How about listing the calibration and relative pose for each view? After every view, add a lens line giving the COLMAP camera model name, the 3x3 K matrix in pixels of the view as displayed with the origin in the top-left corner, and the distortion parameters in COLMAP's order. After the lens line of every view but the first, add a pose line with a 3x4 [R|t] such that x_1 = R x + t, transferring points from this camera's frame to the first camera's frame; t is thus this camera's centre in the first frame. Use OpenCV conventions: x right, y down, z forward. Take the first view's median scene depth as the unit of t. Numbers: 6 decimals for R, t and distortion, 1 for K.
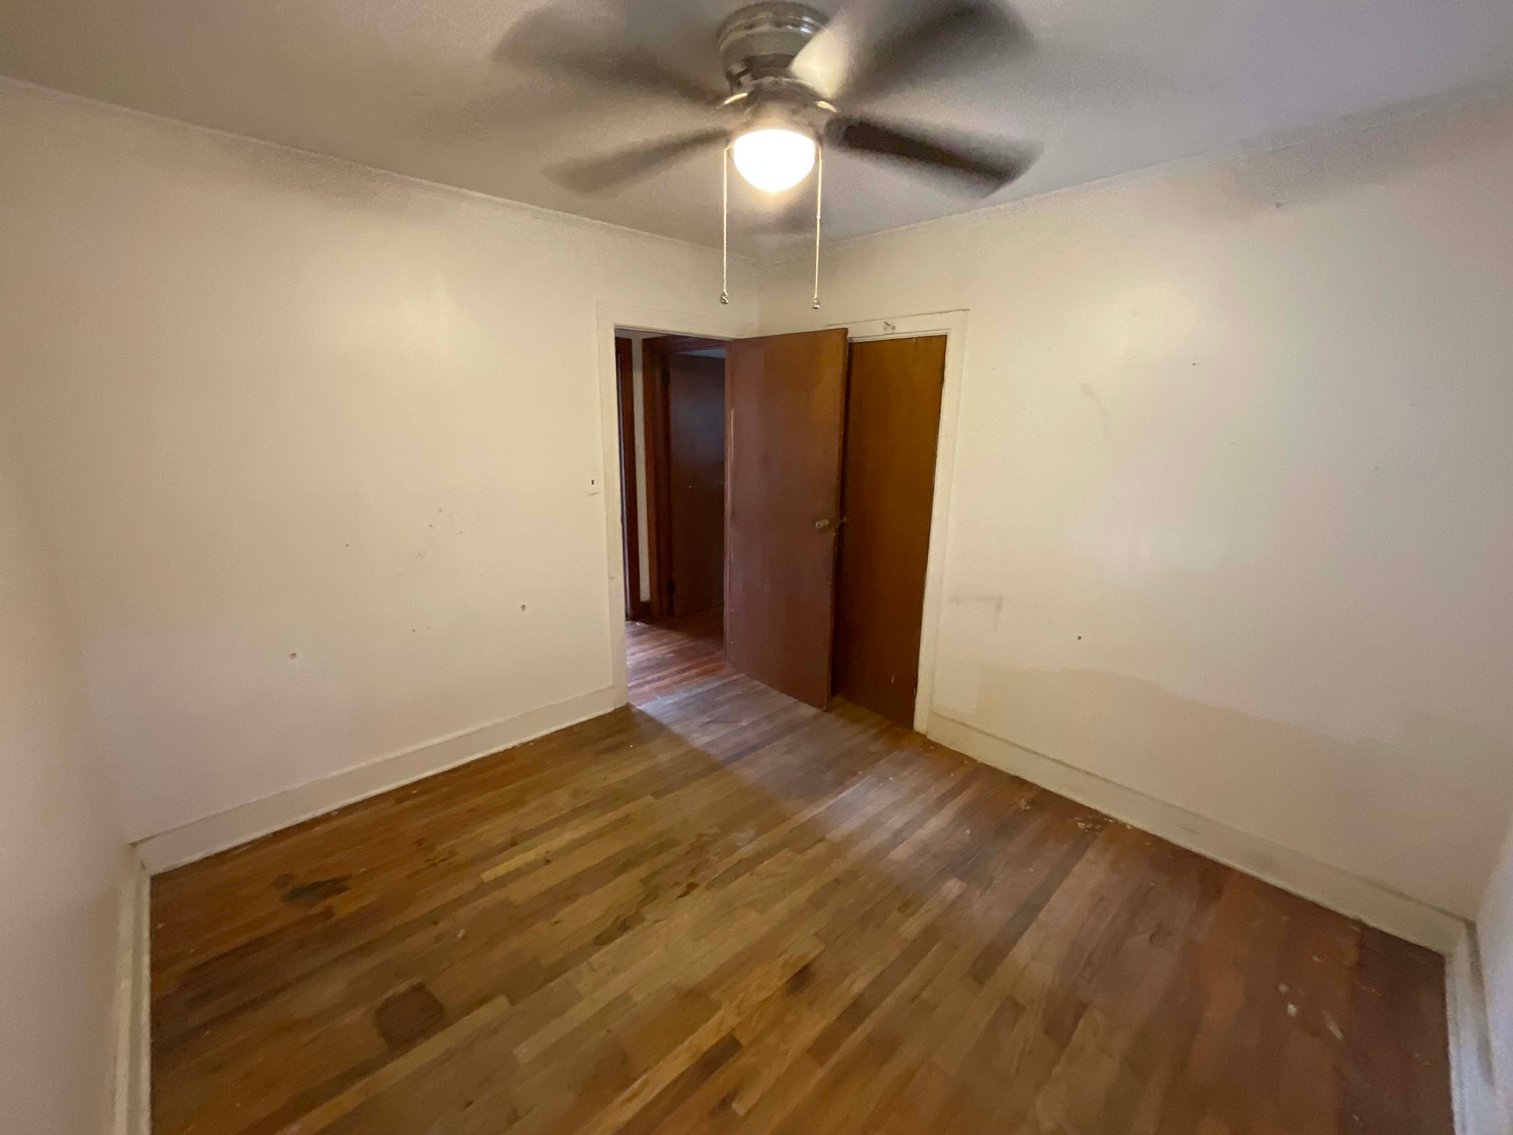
lens RADIAL K [[612.6, 0, 753.0], [0, 612.6, 568.4], [0, 0, 1]] dist [0.000014, 0.000055]
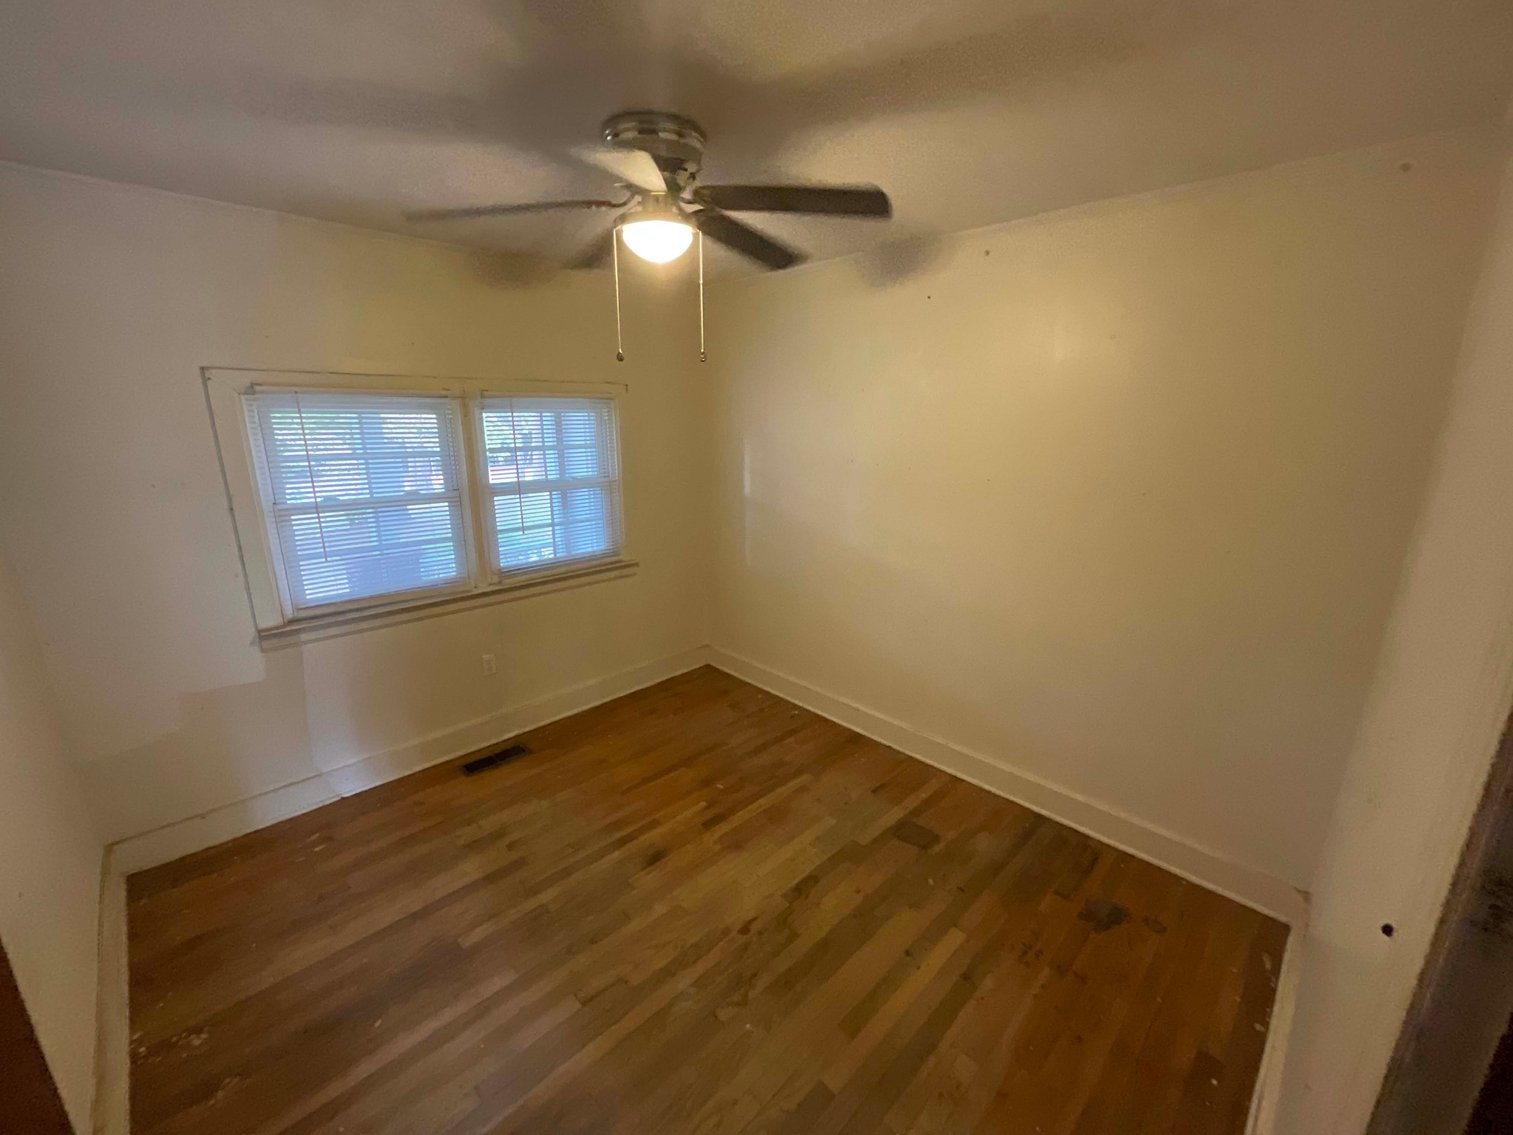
lens RADIAL K [[612.6, 0, 753.0], [0, 612.6, 568.4], [0, 0, 1]] dist [0.000014, 0.000055]
pose [[-0.999624, -0.009271, -0.025788, -0.084092], [-0.020554, 0.876043, 0.481795, -0.476208], [0.018124, 0.482144, -0.875904, 1.617291]]
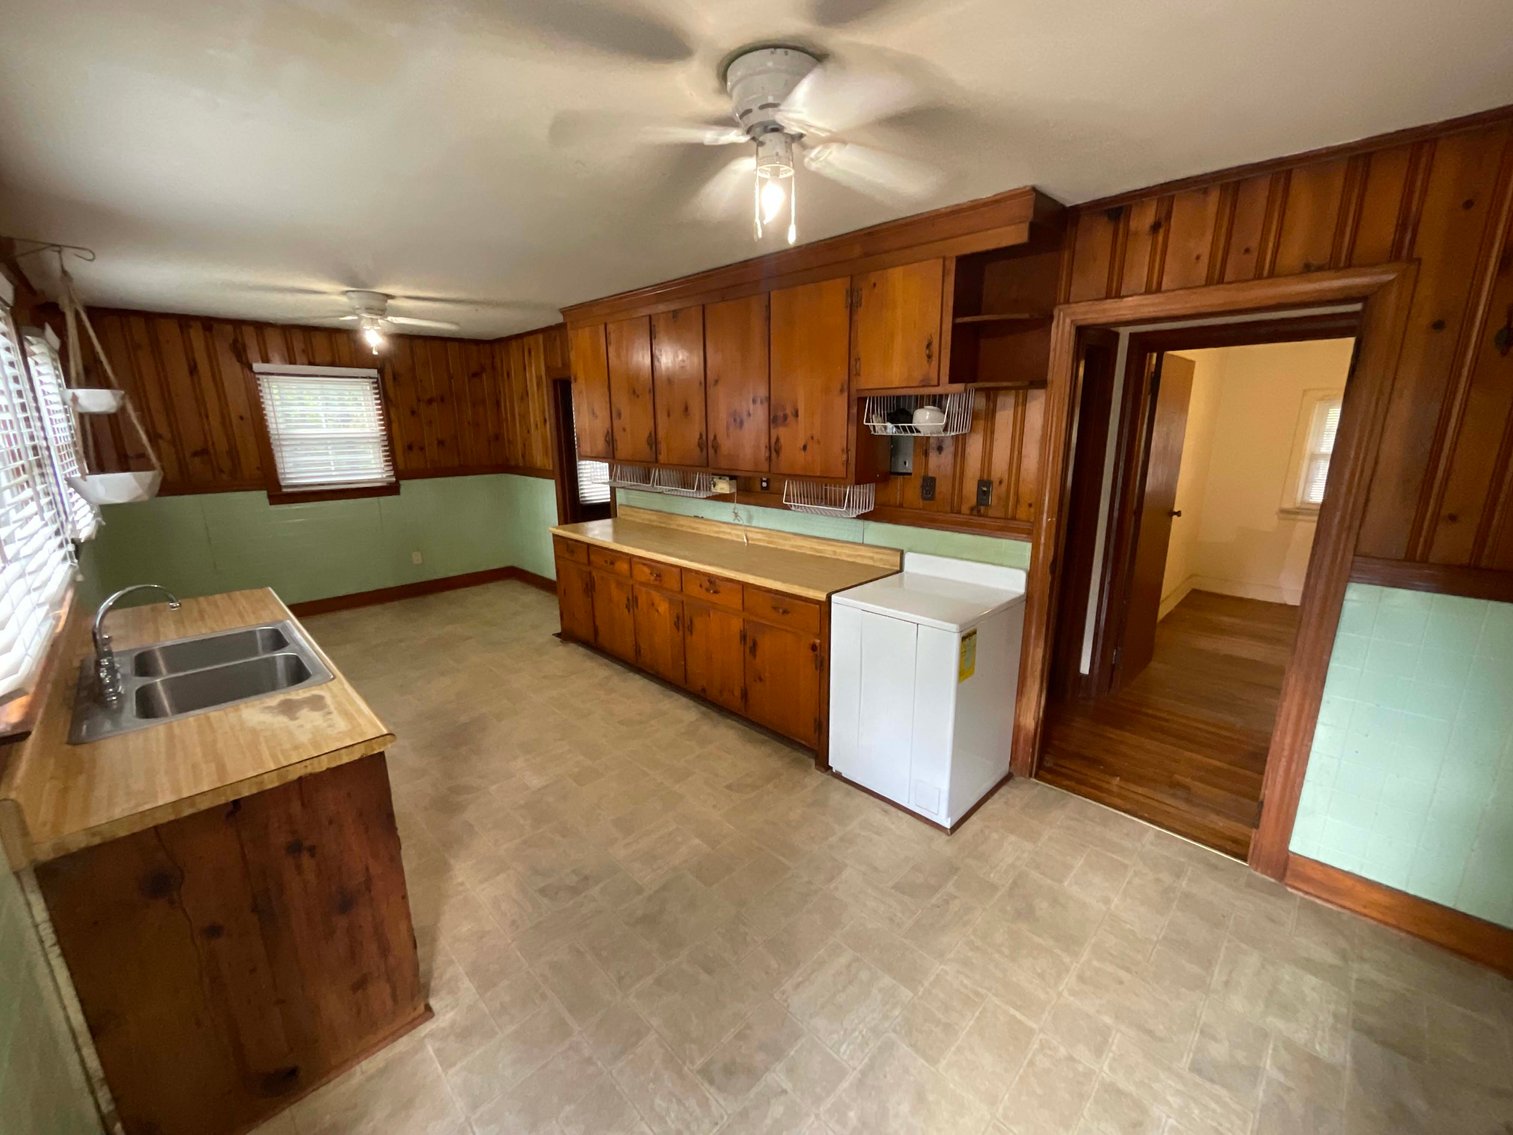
lens RADIAL K [[612.6, 0, 753.0], [0, 612.6, 568.4], [0, 0, 1]] dist [0.000014, 0.000055]
pose [[-0.020073, -0.247650, 0.968642, -1.702437], [0.254034, 0.935778, 0.244512, -0.748405], [-0.966987, 0.250976, 0.044128, 2.737222]]
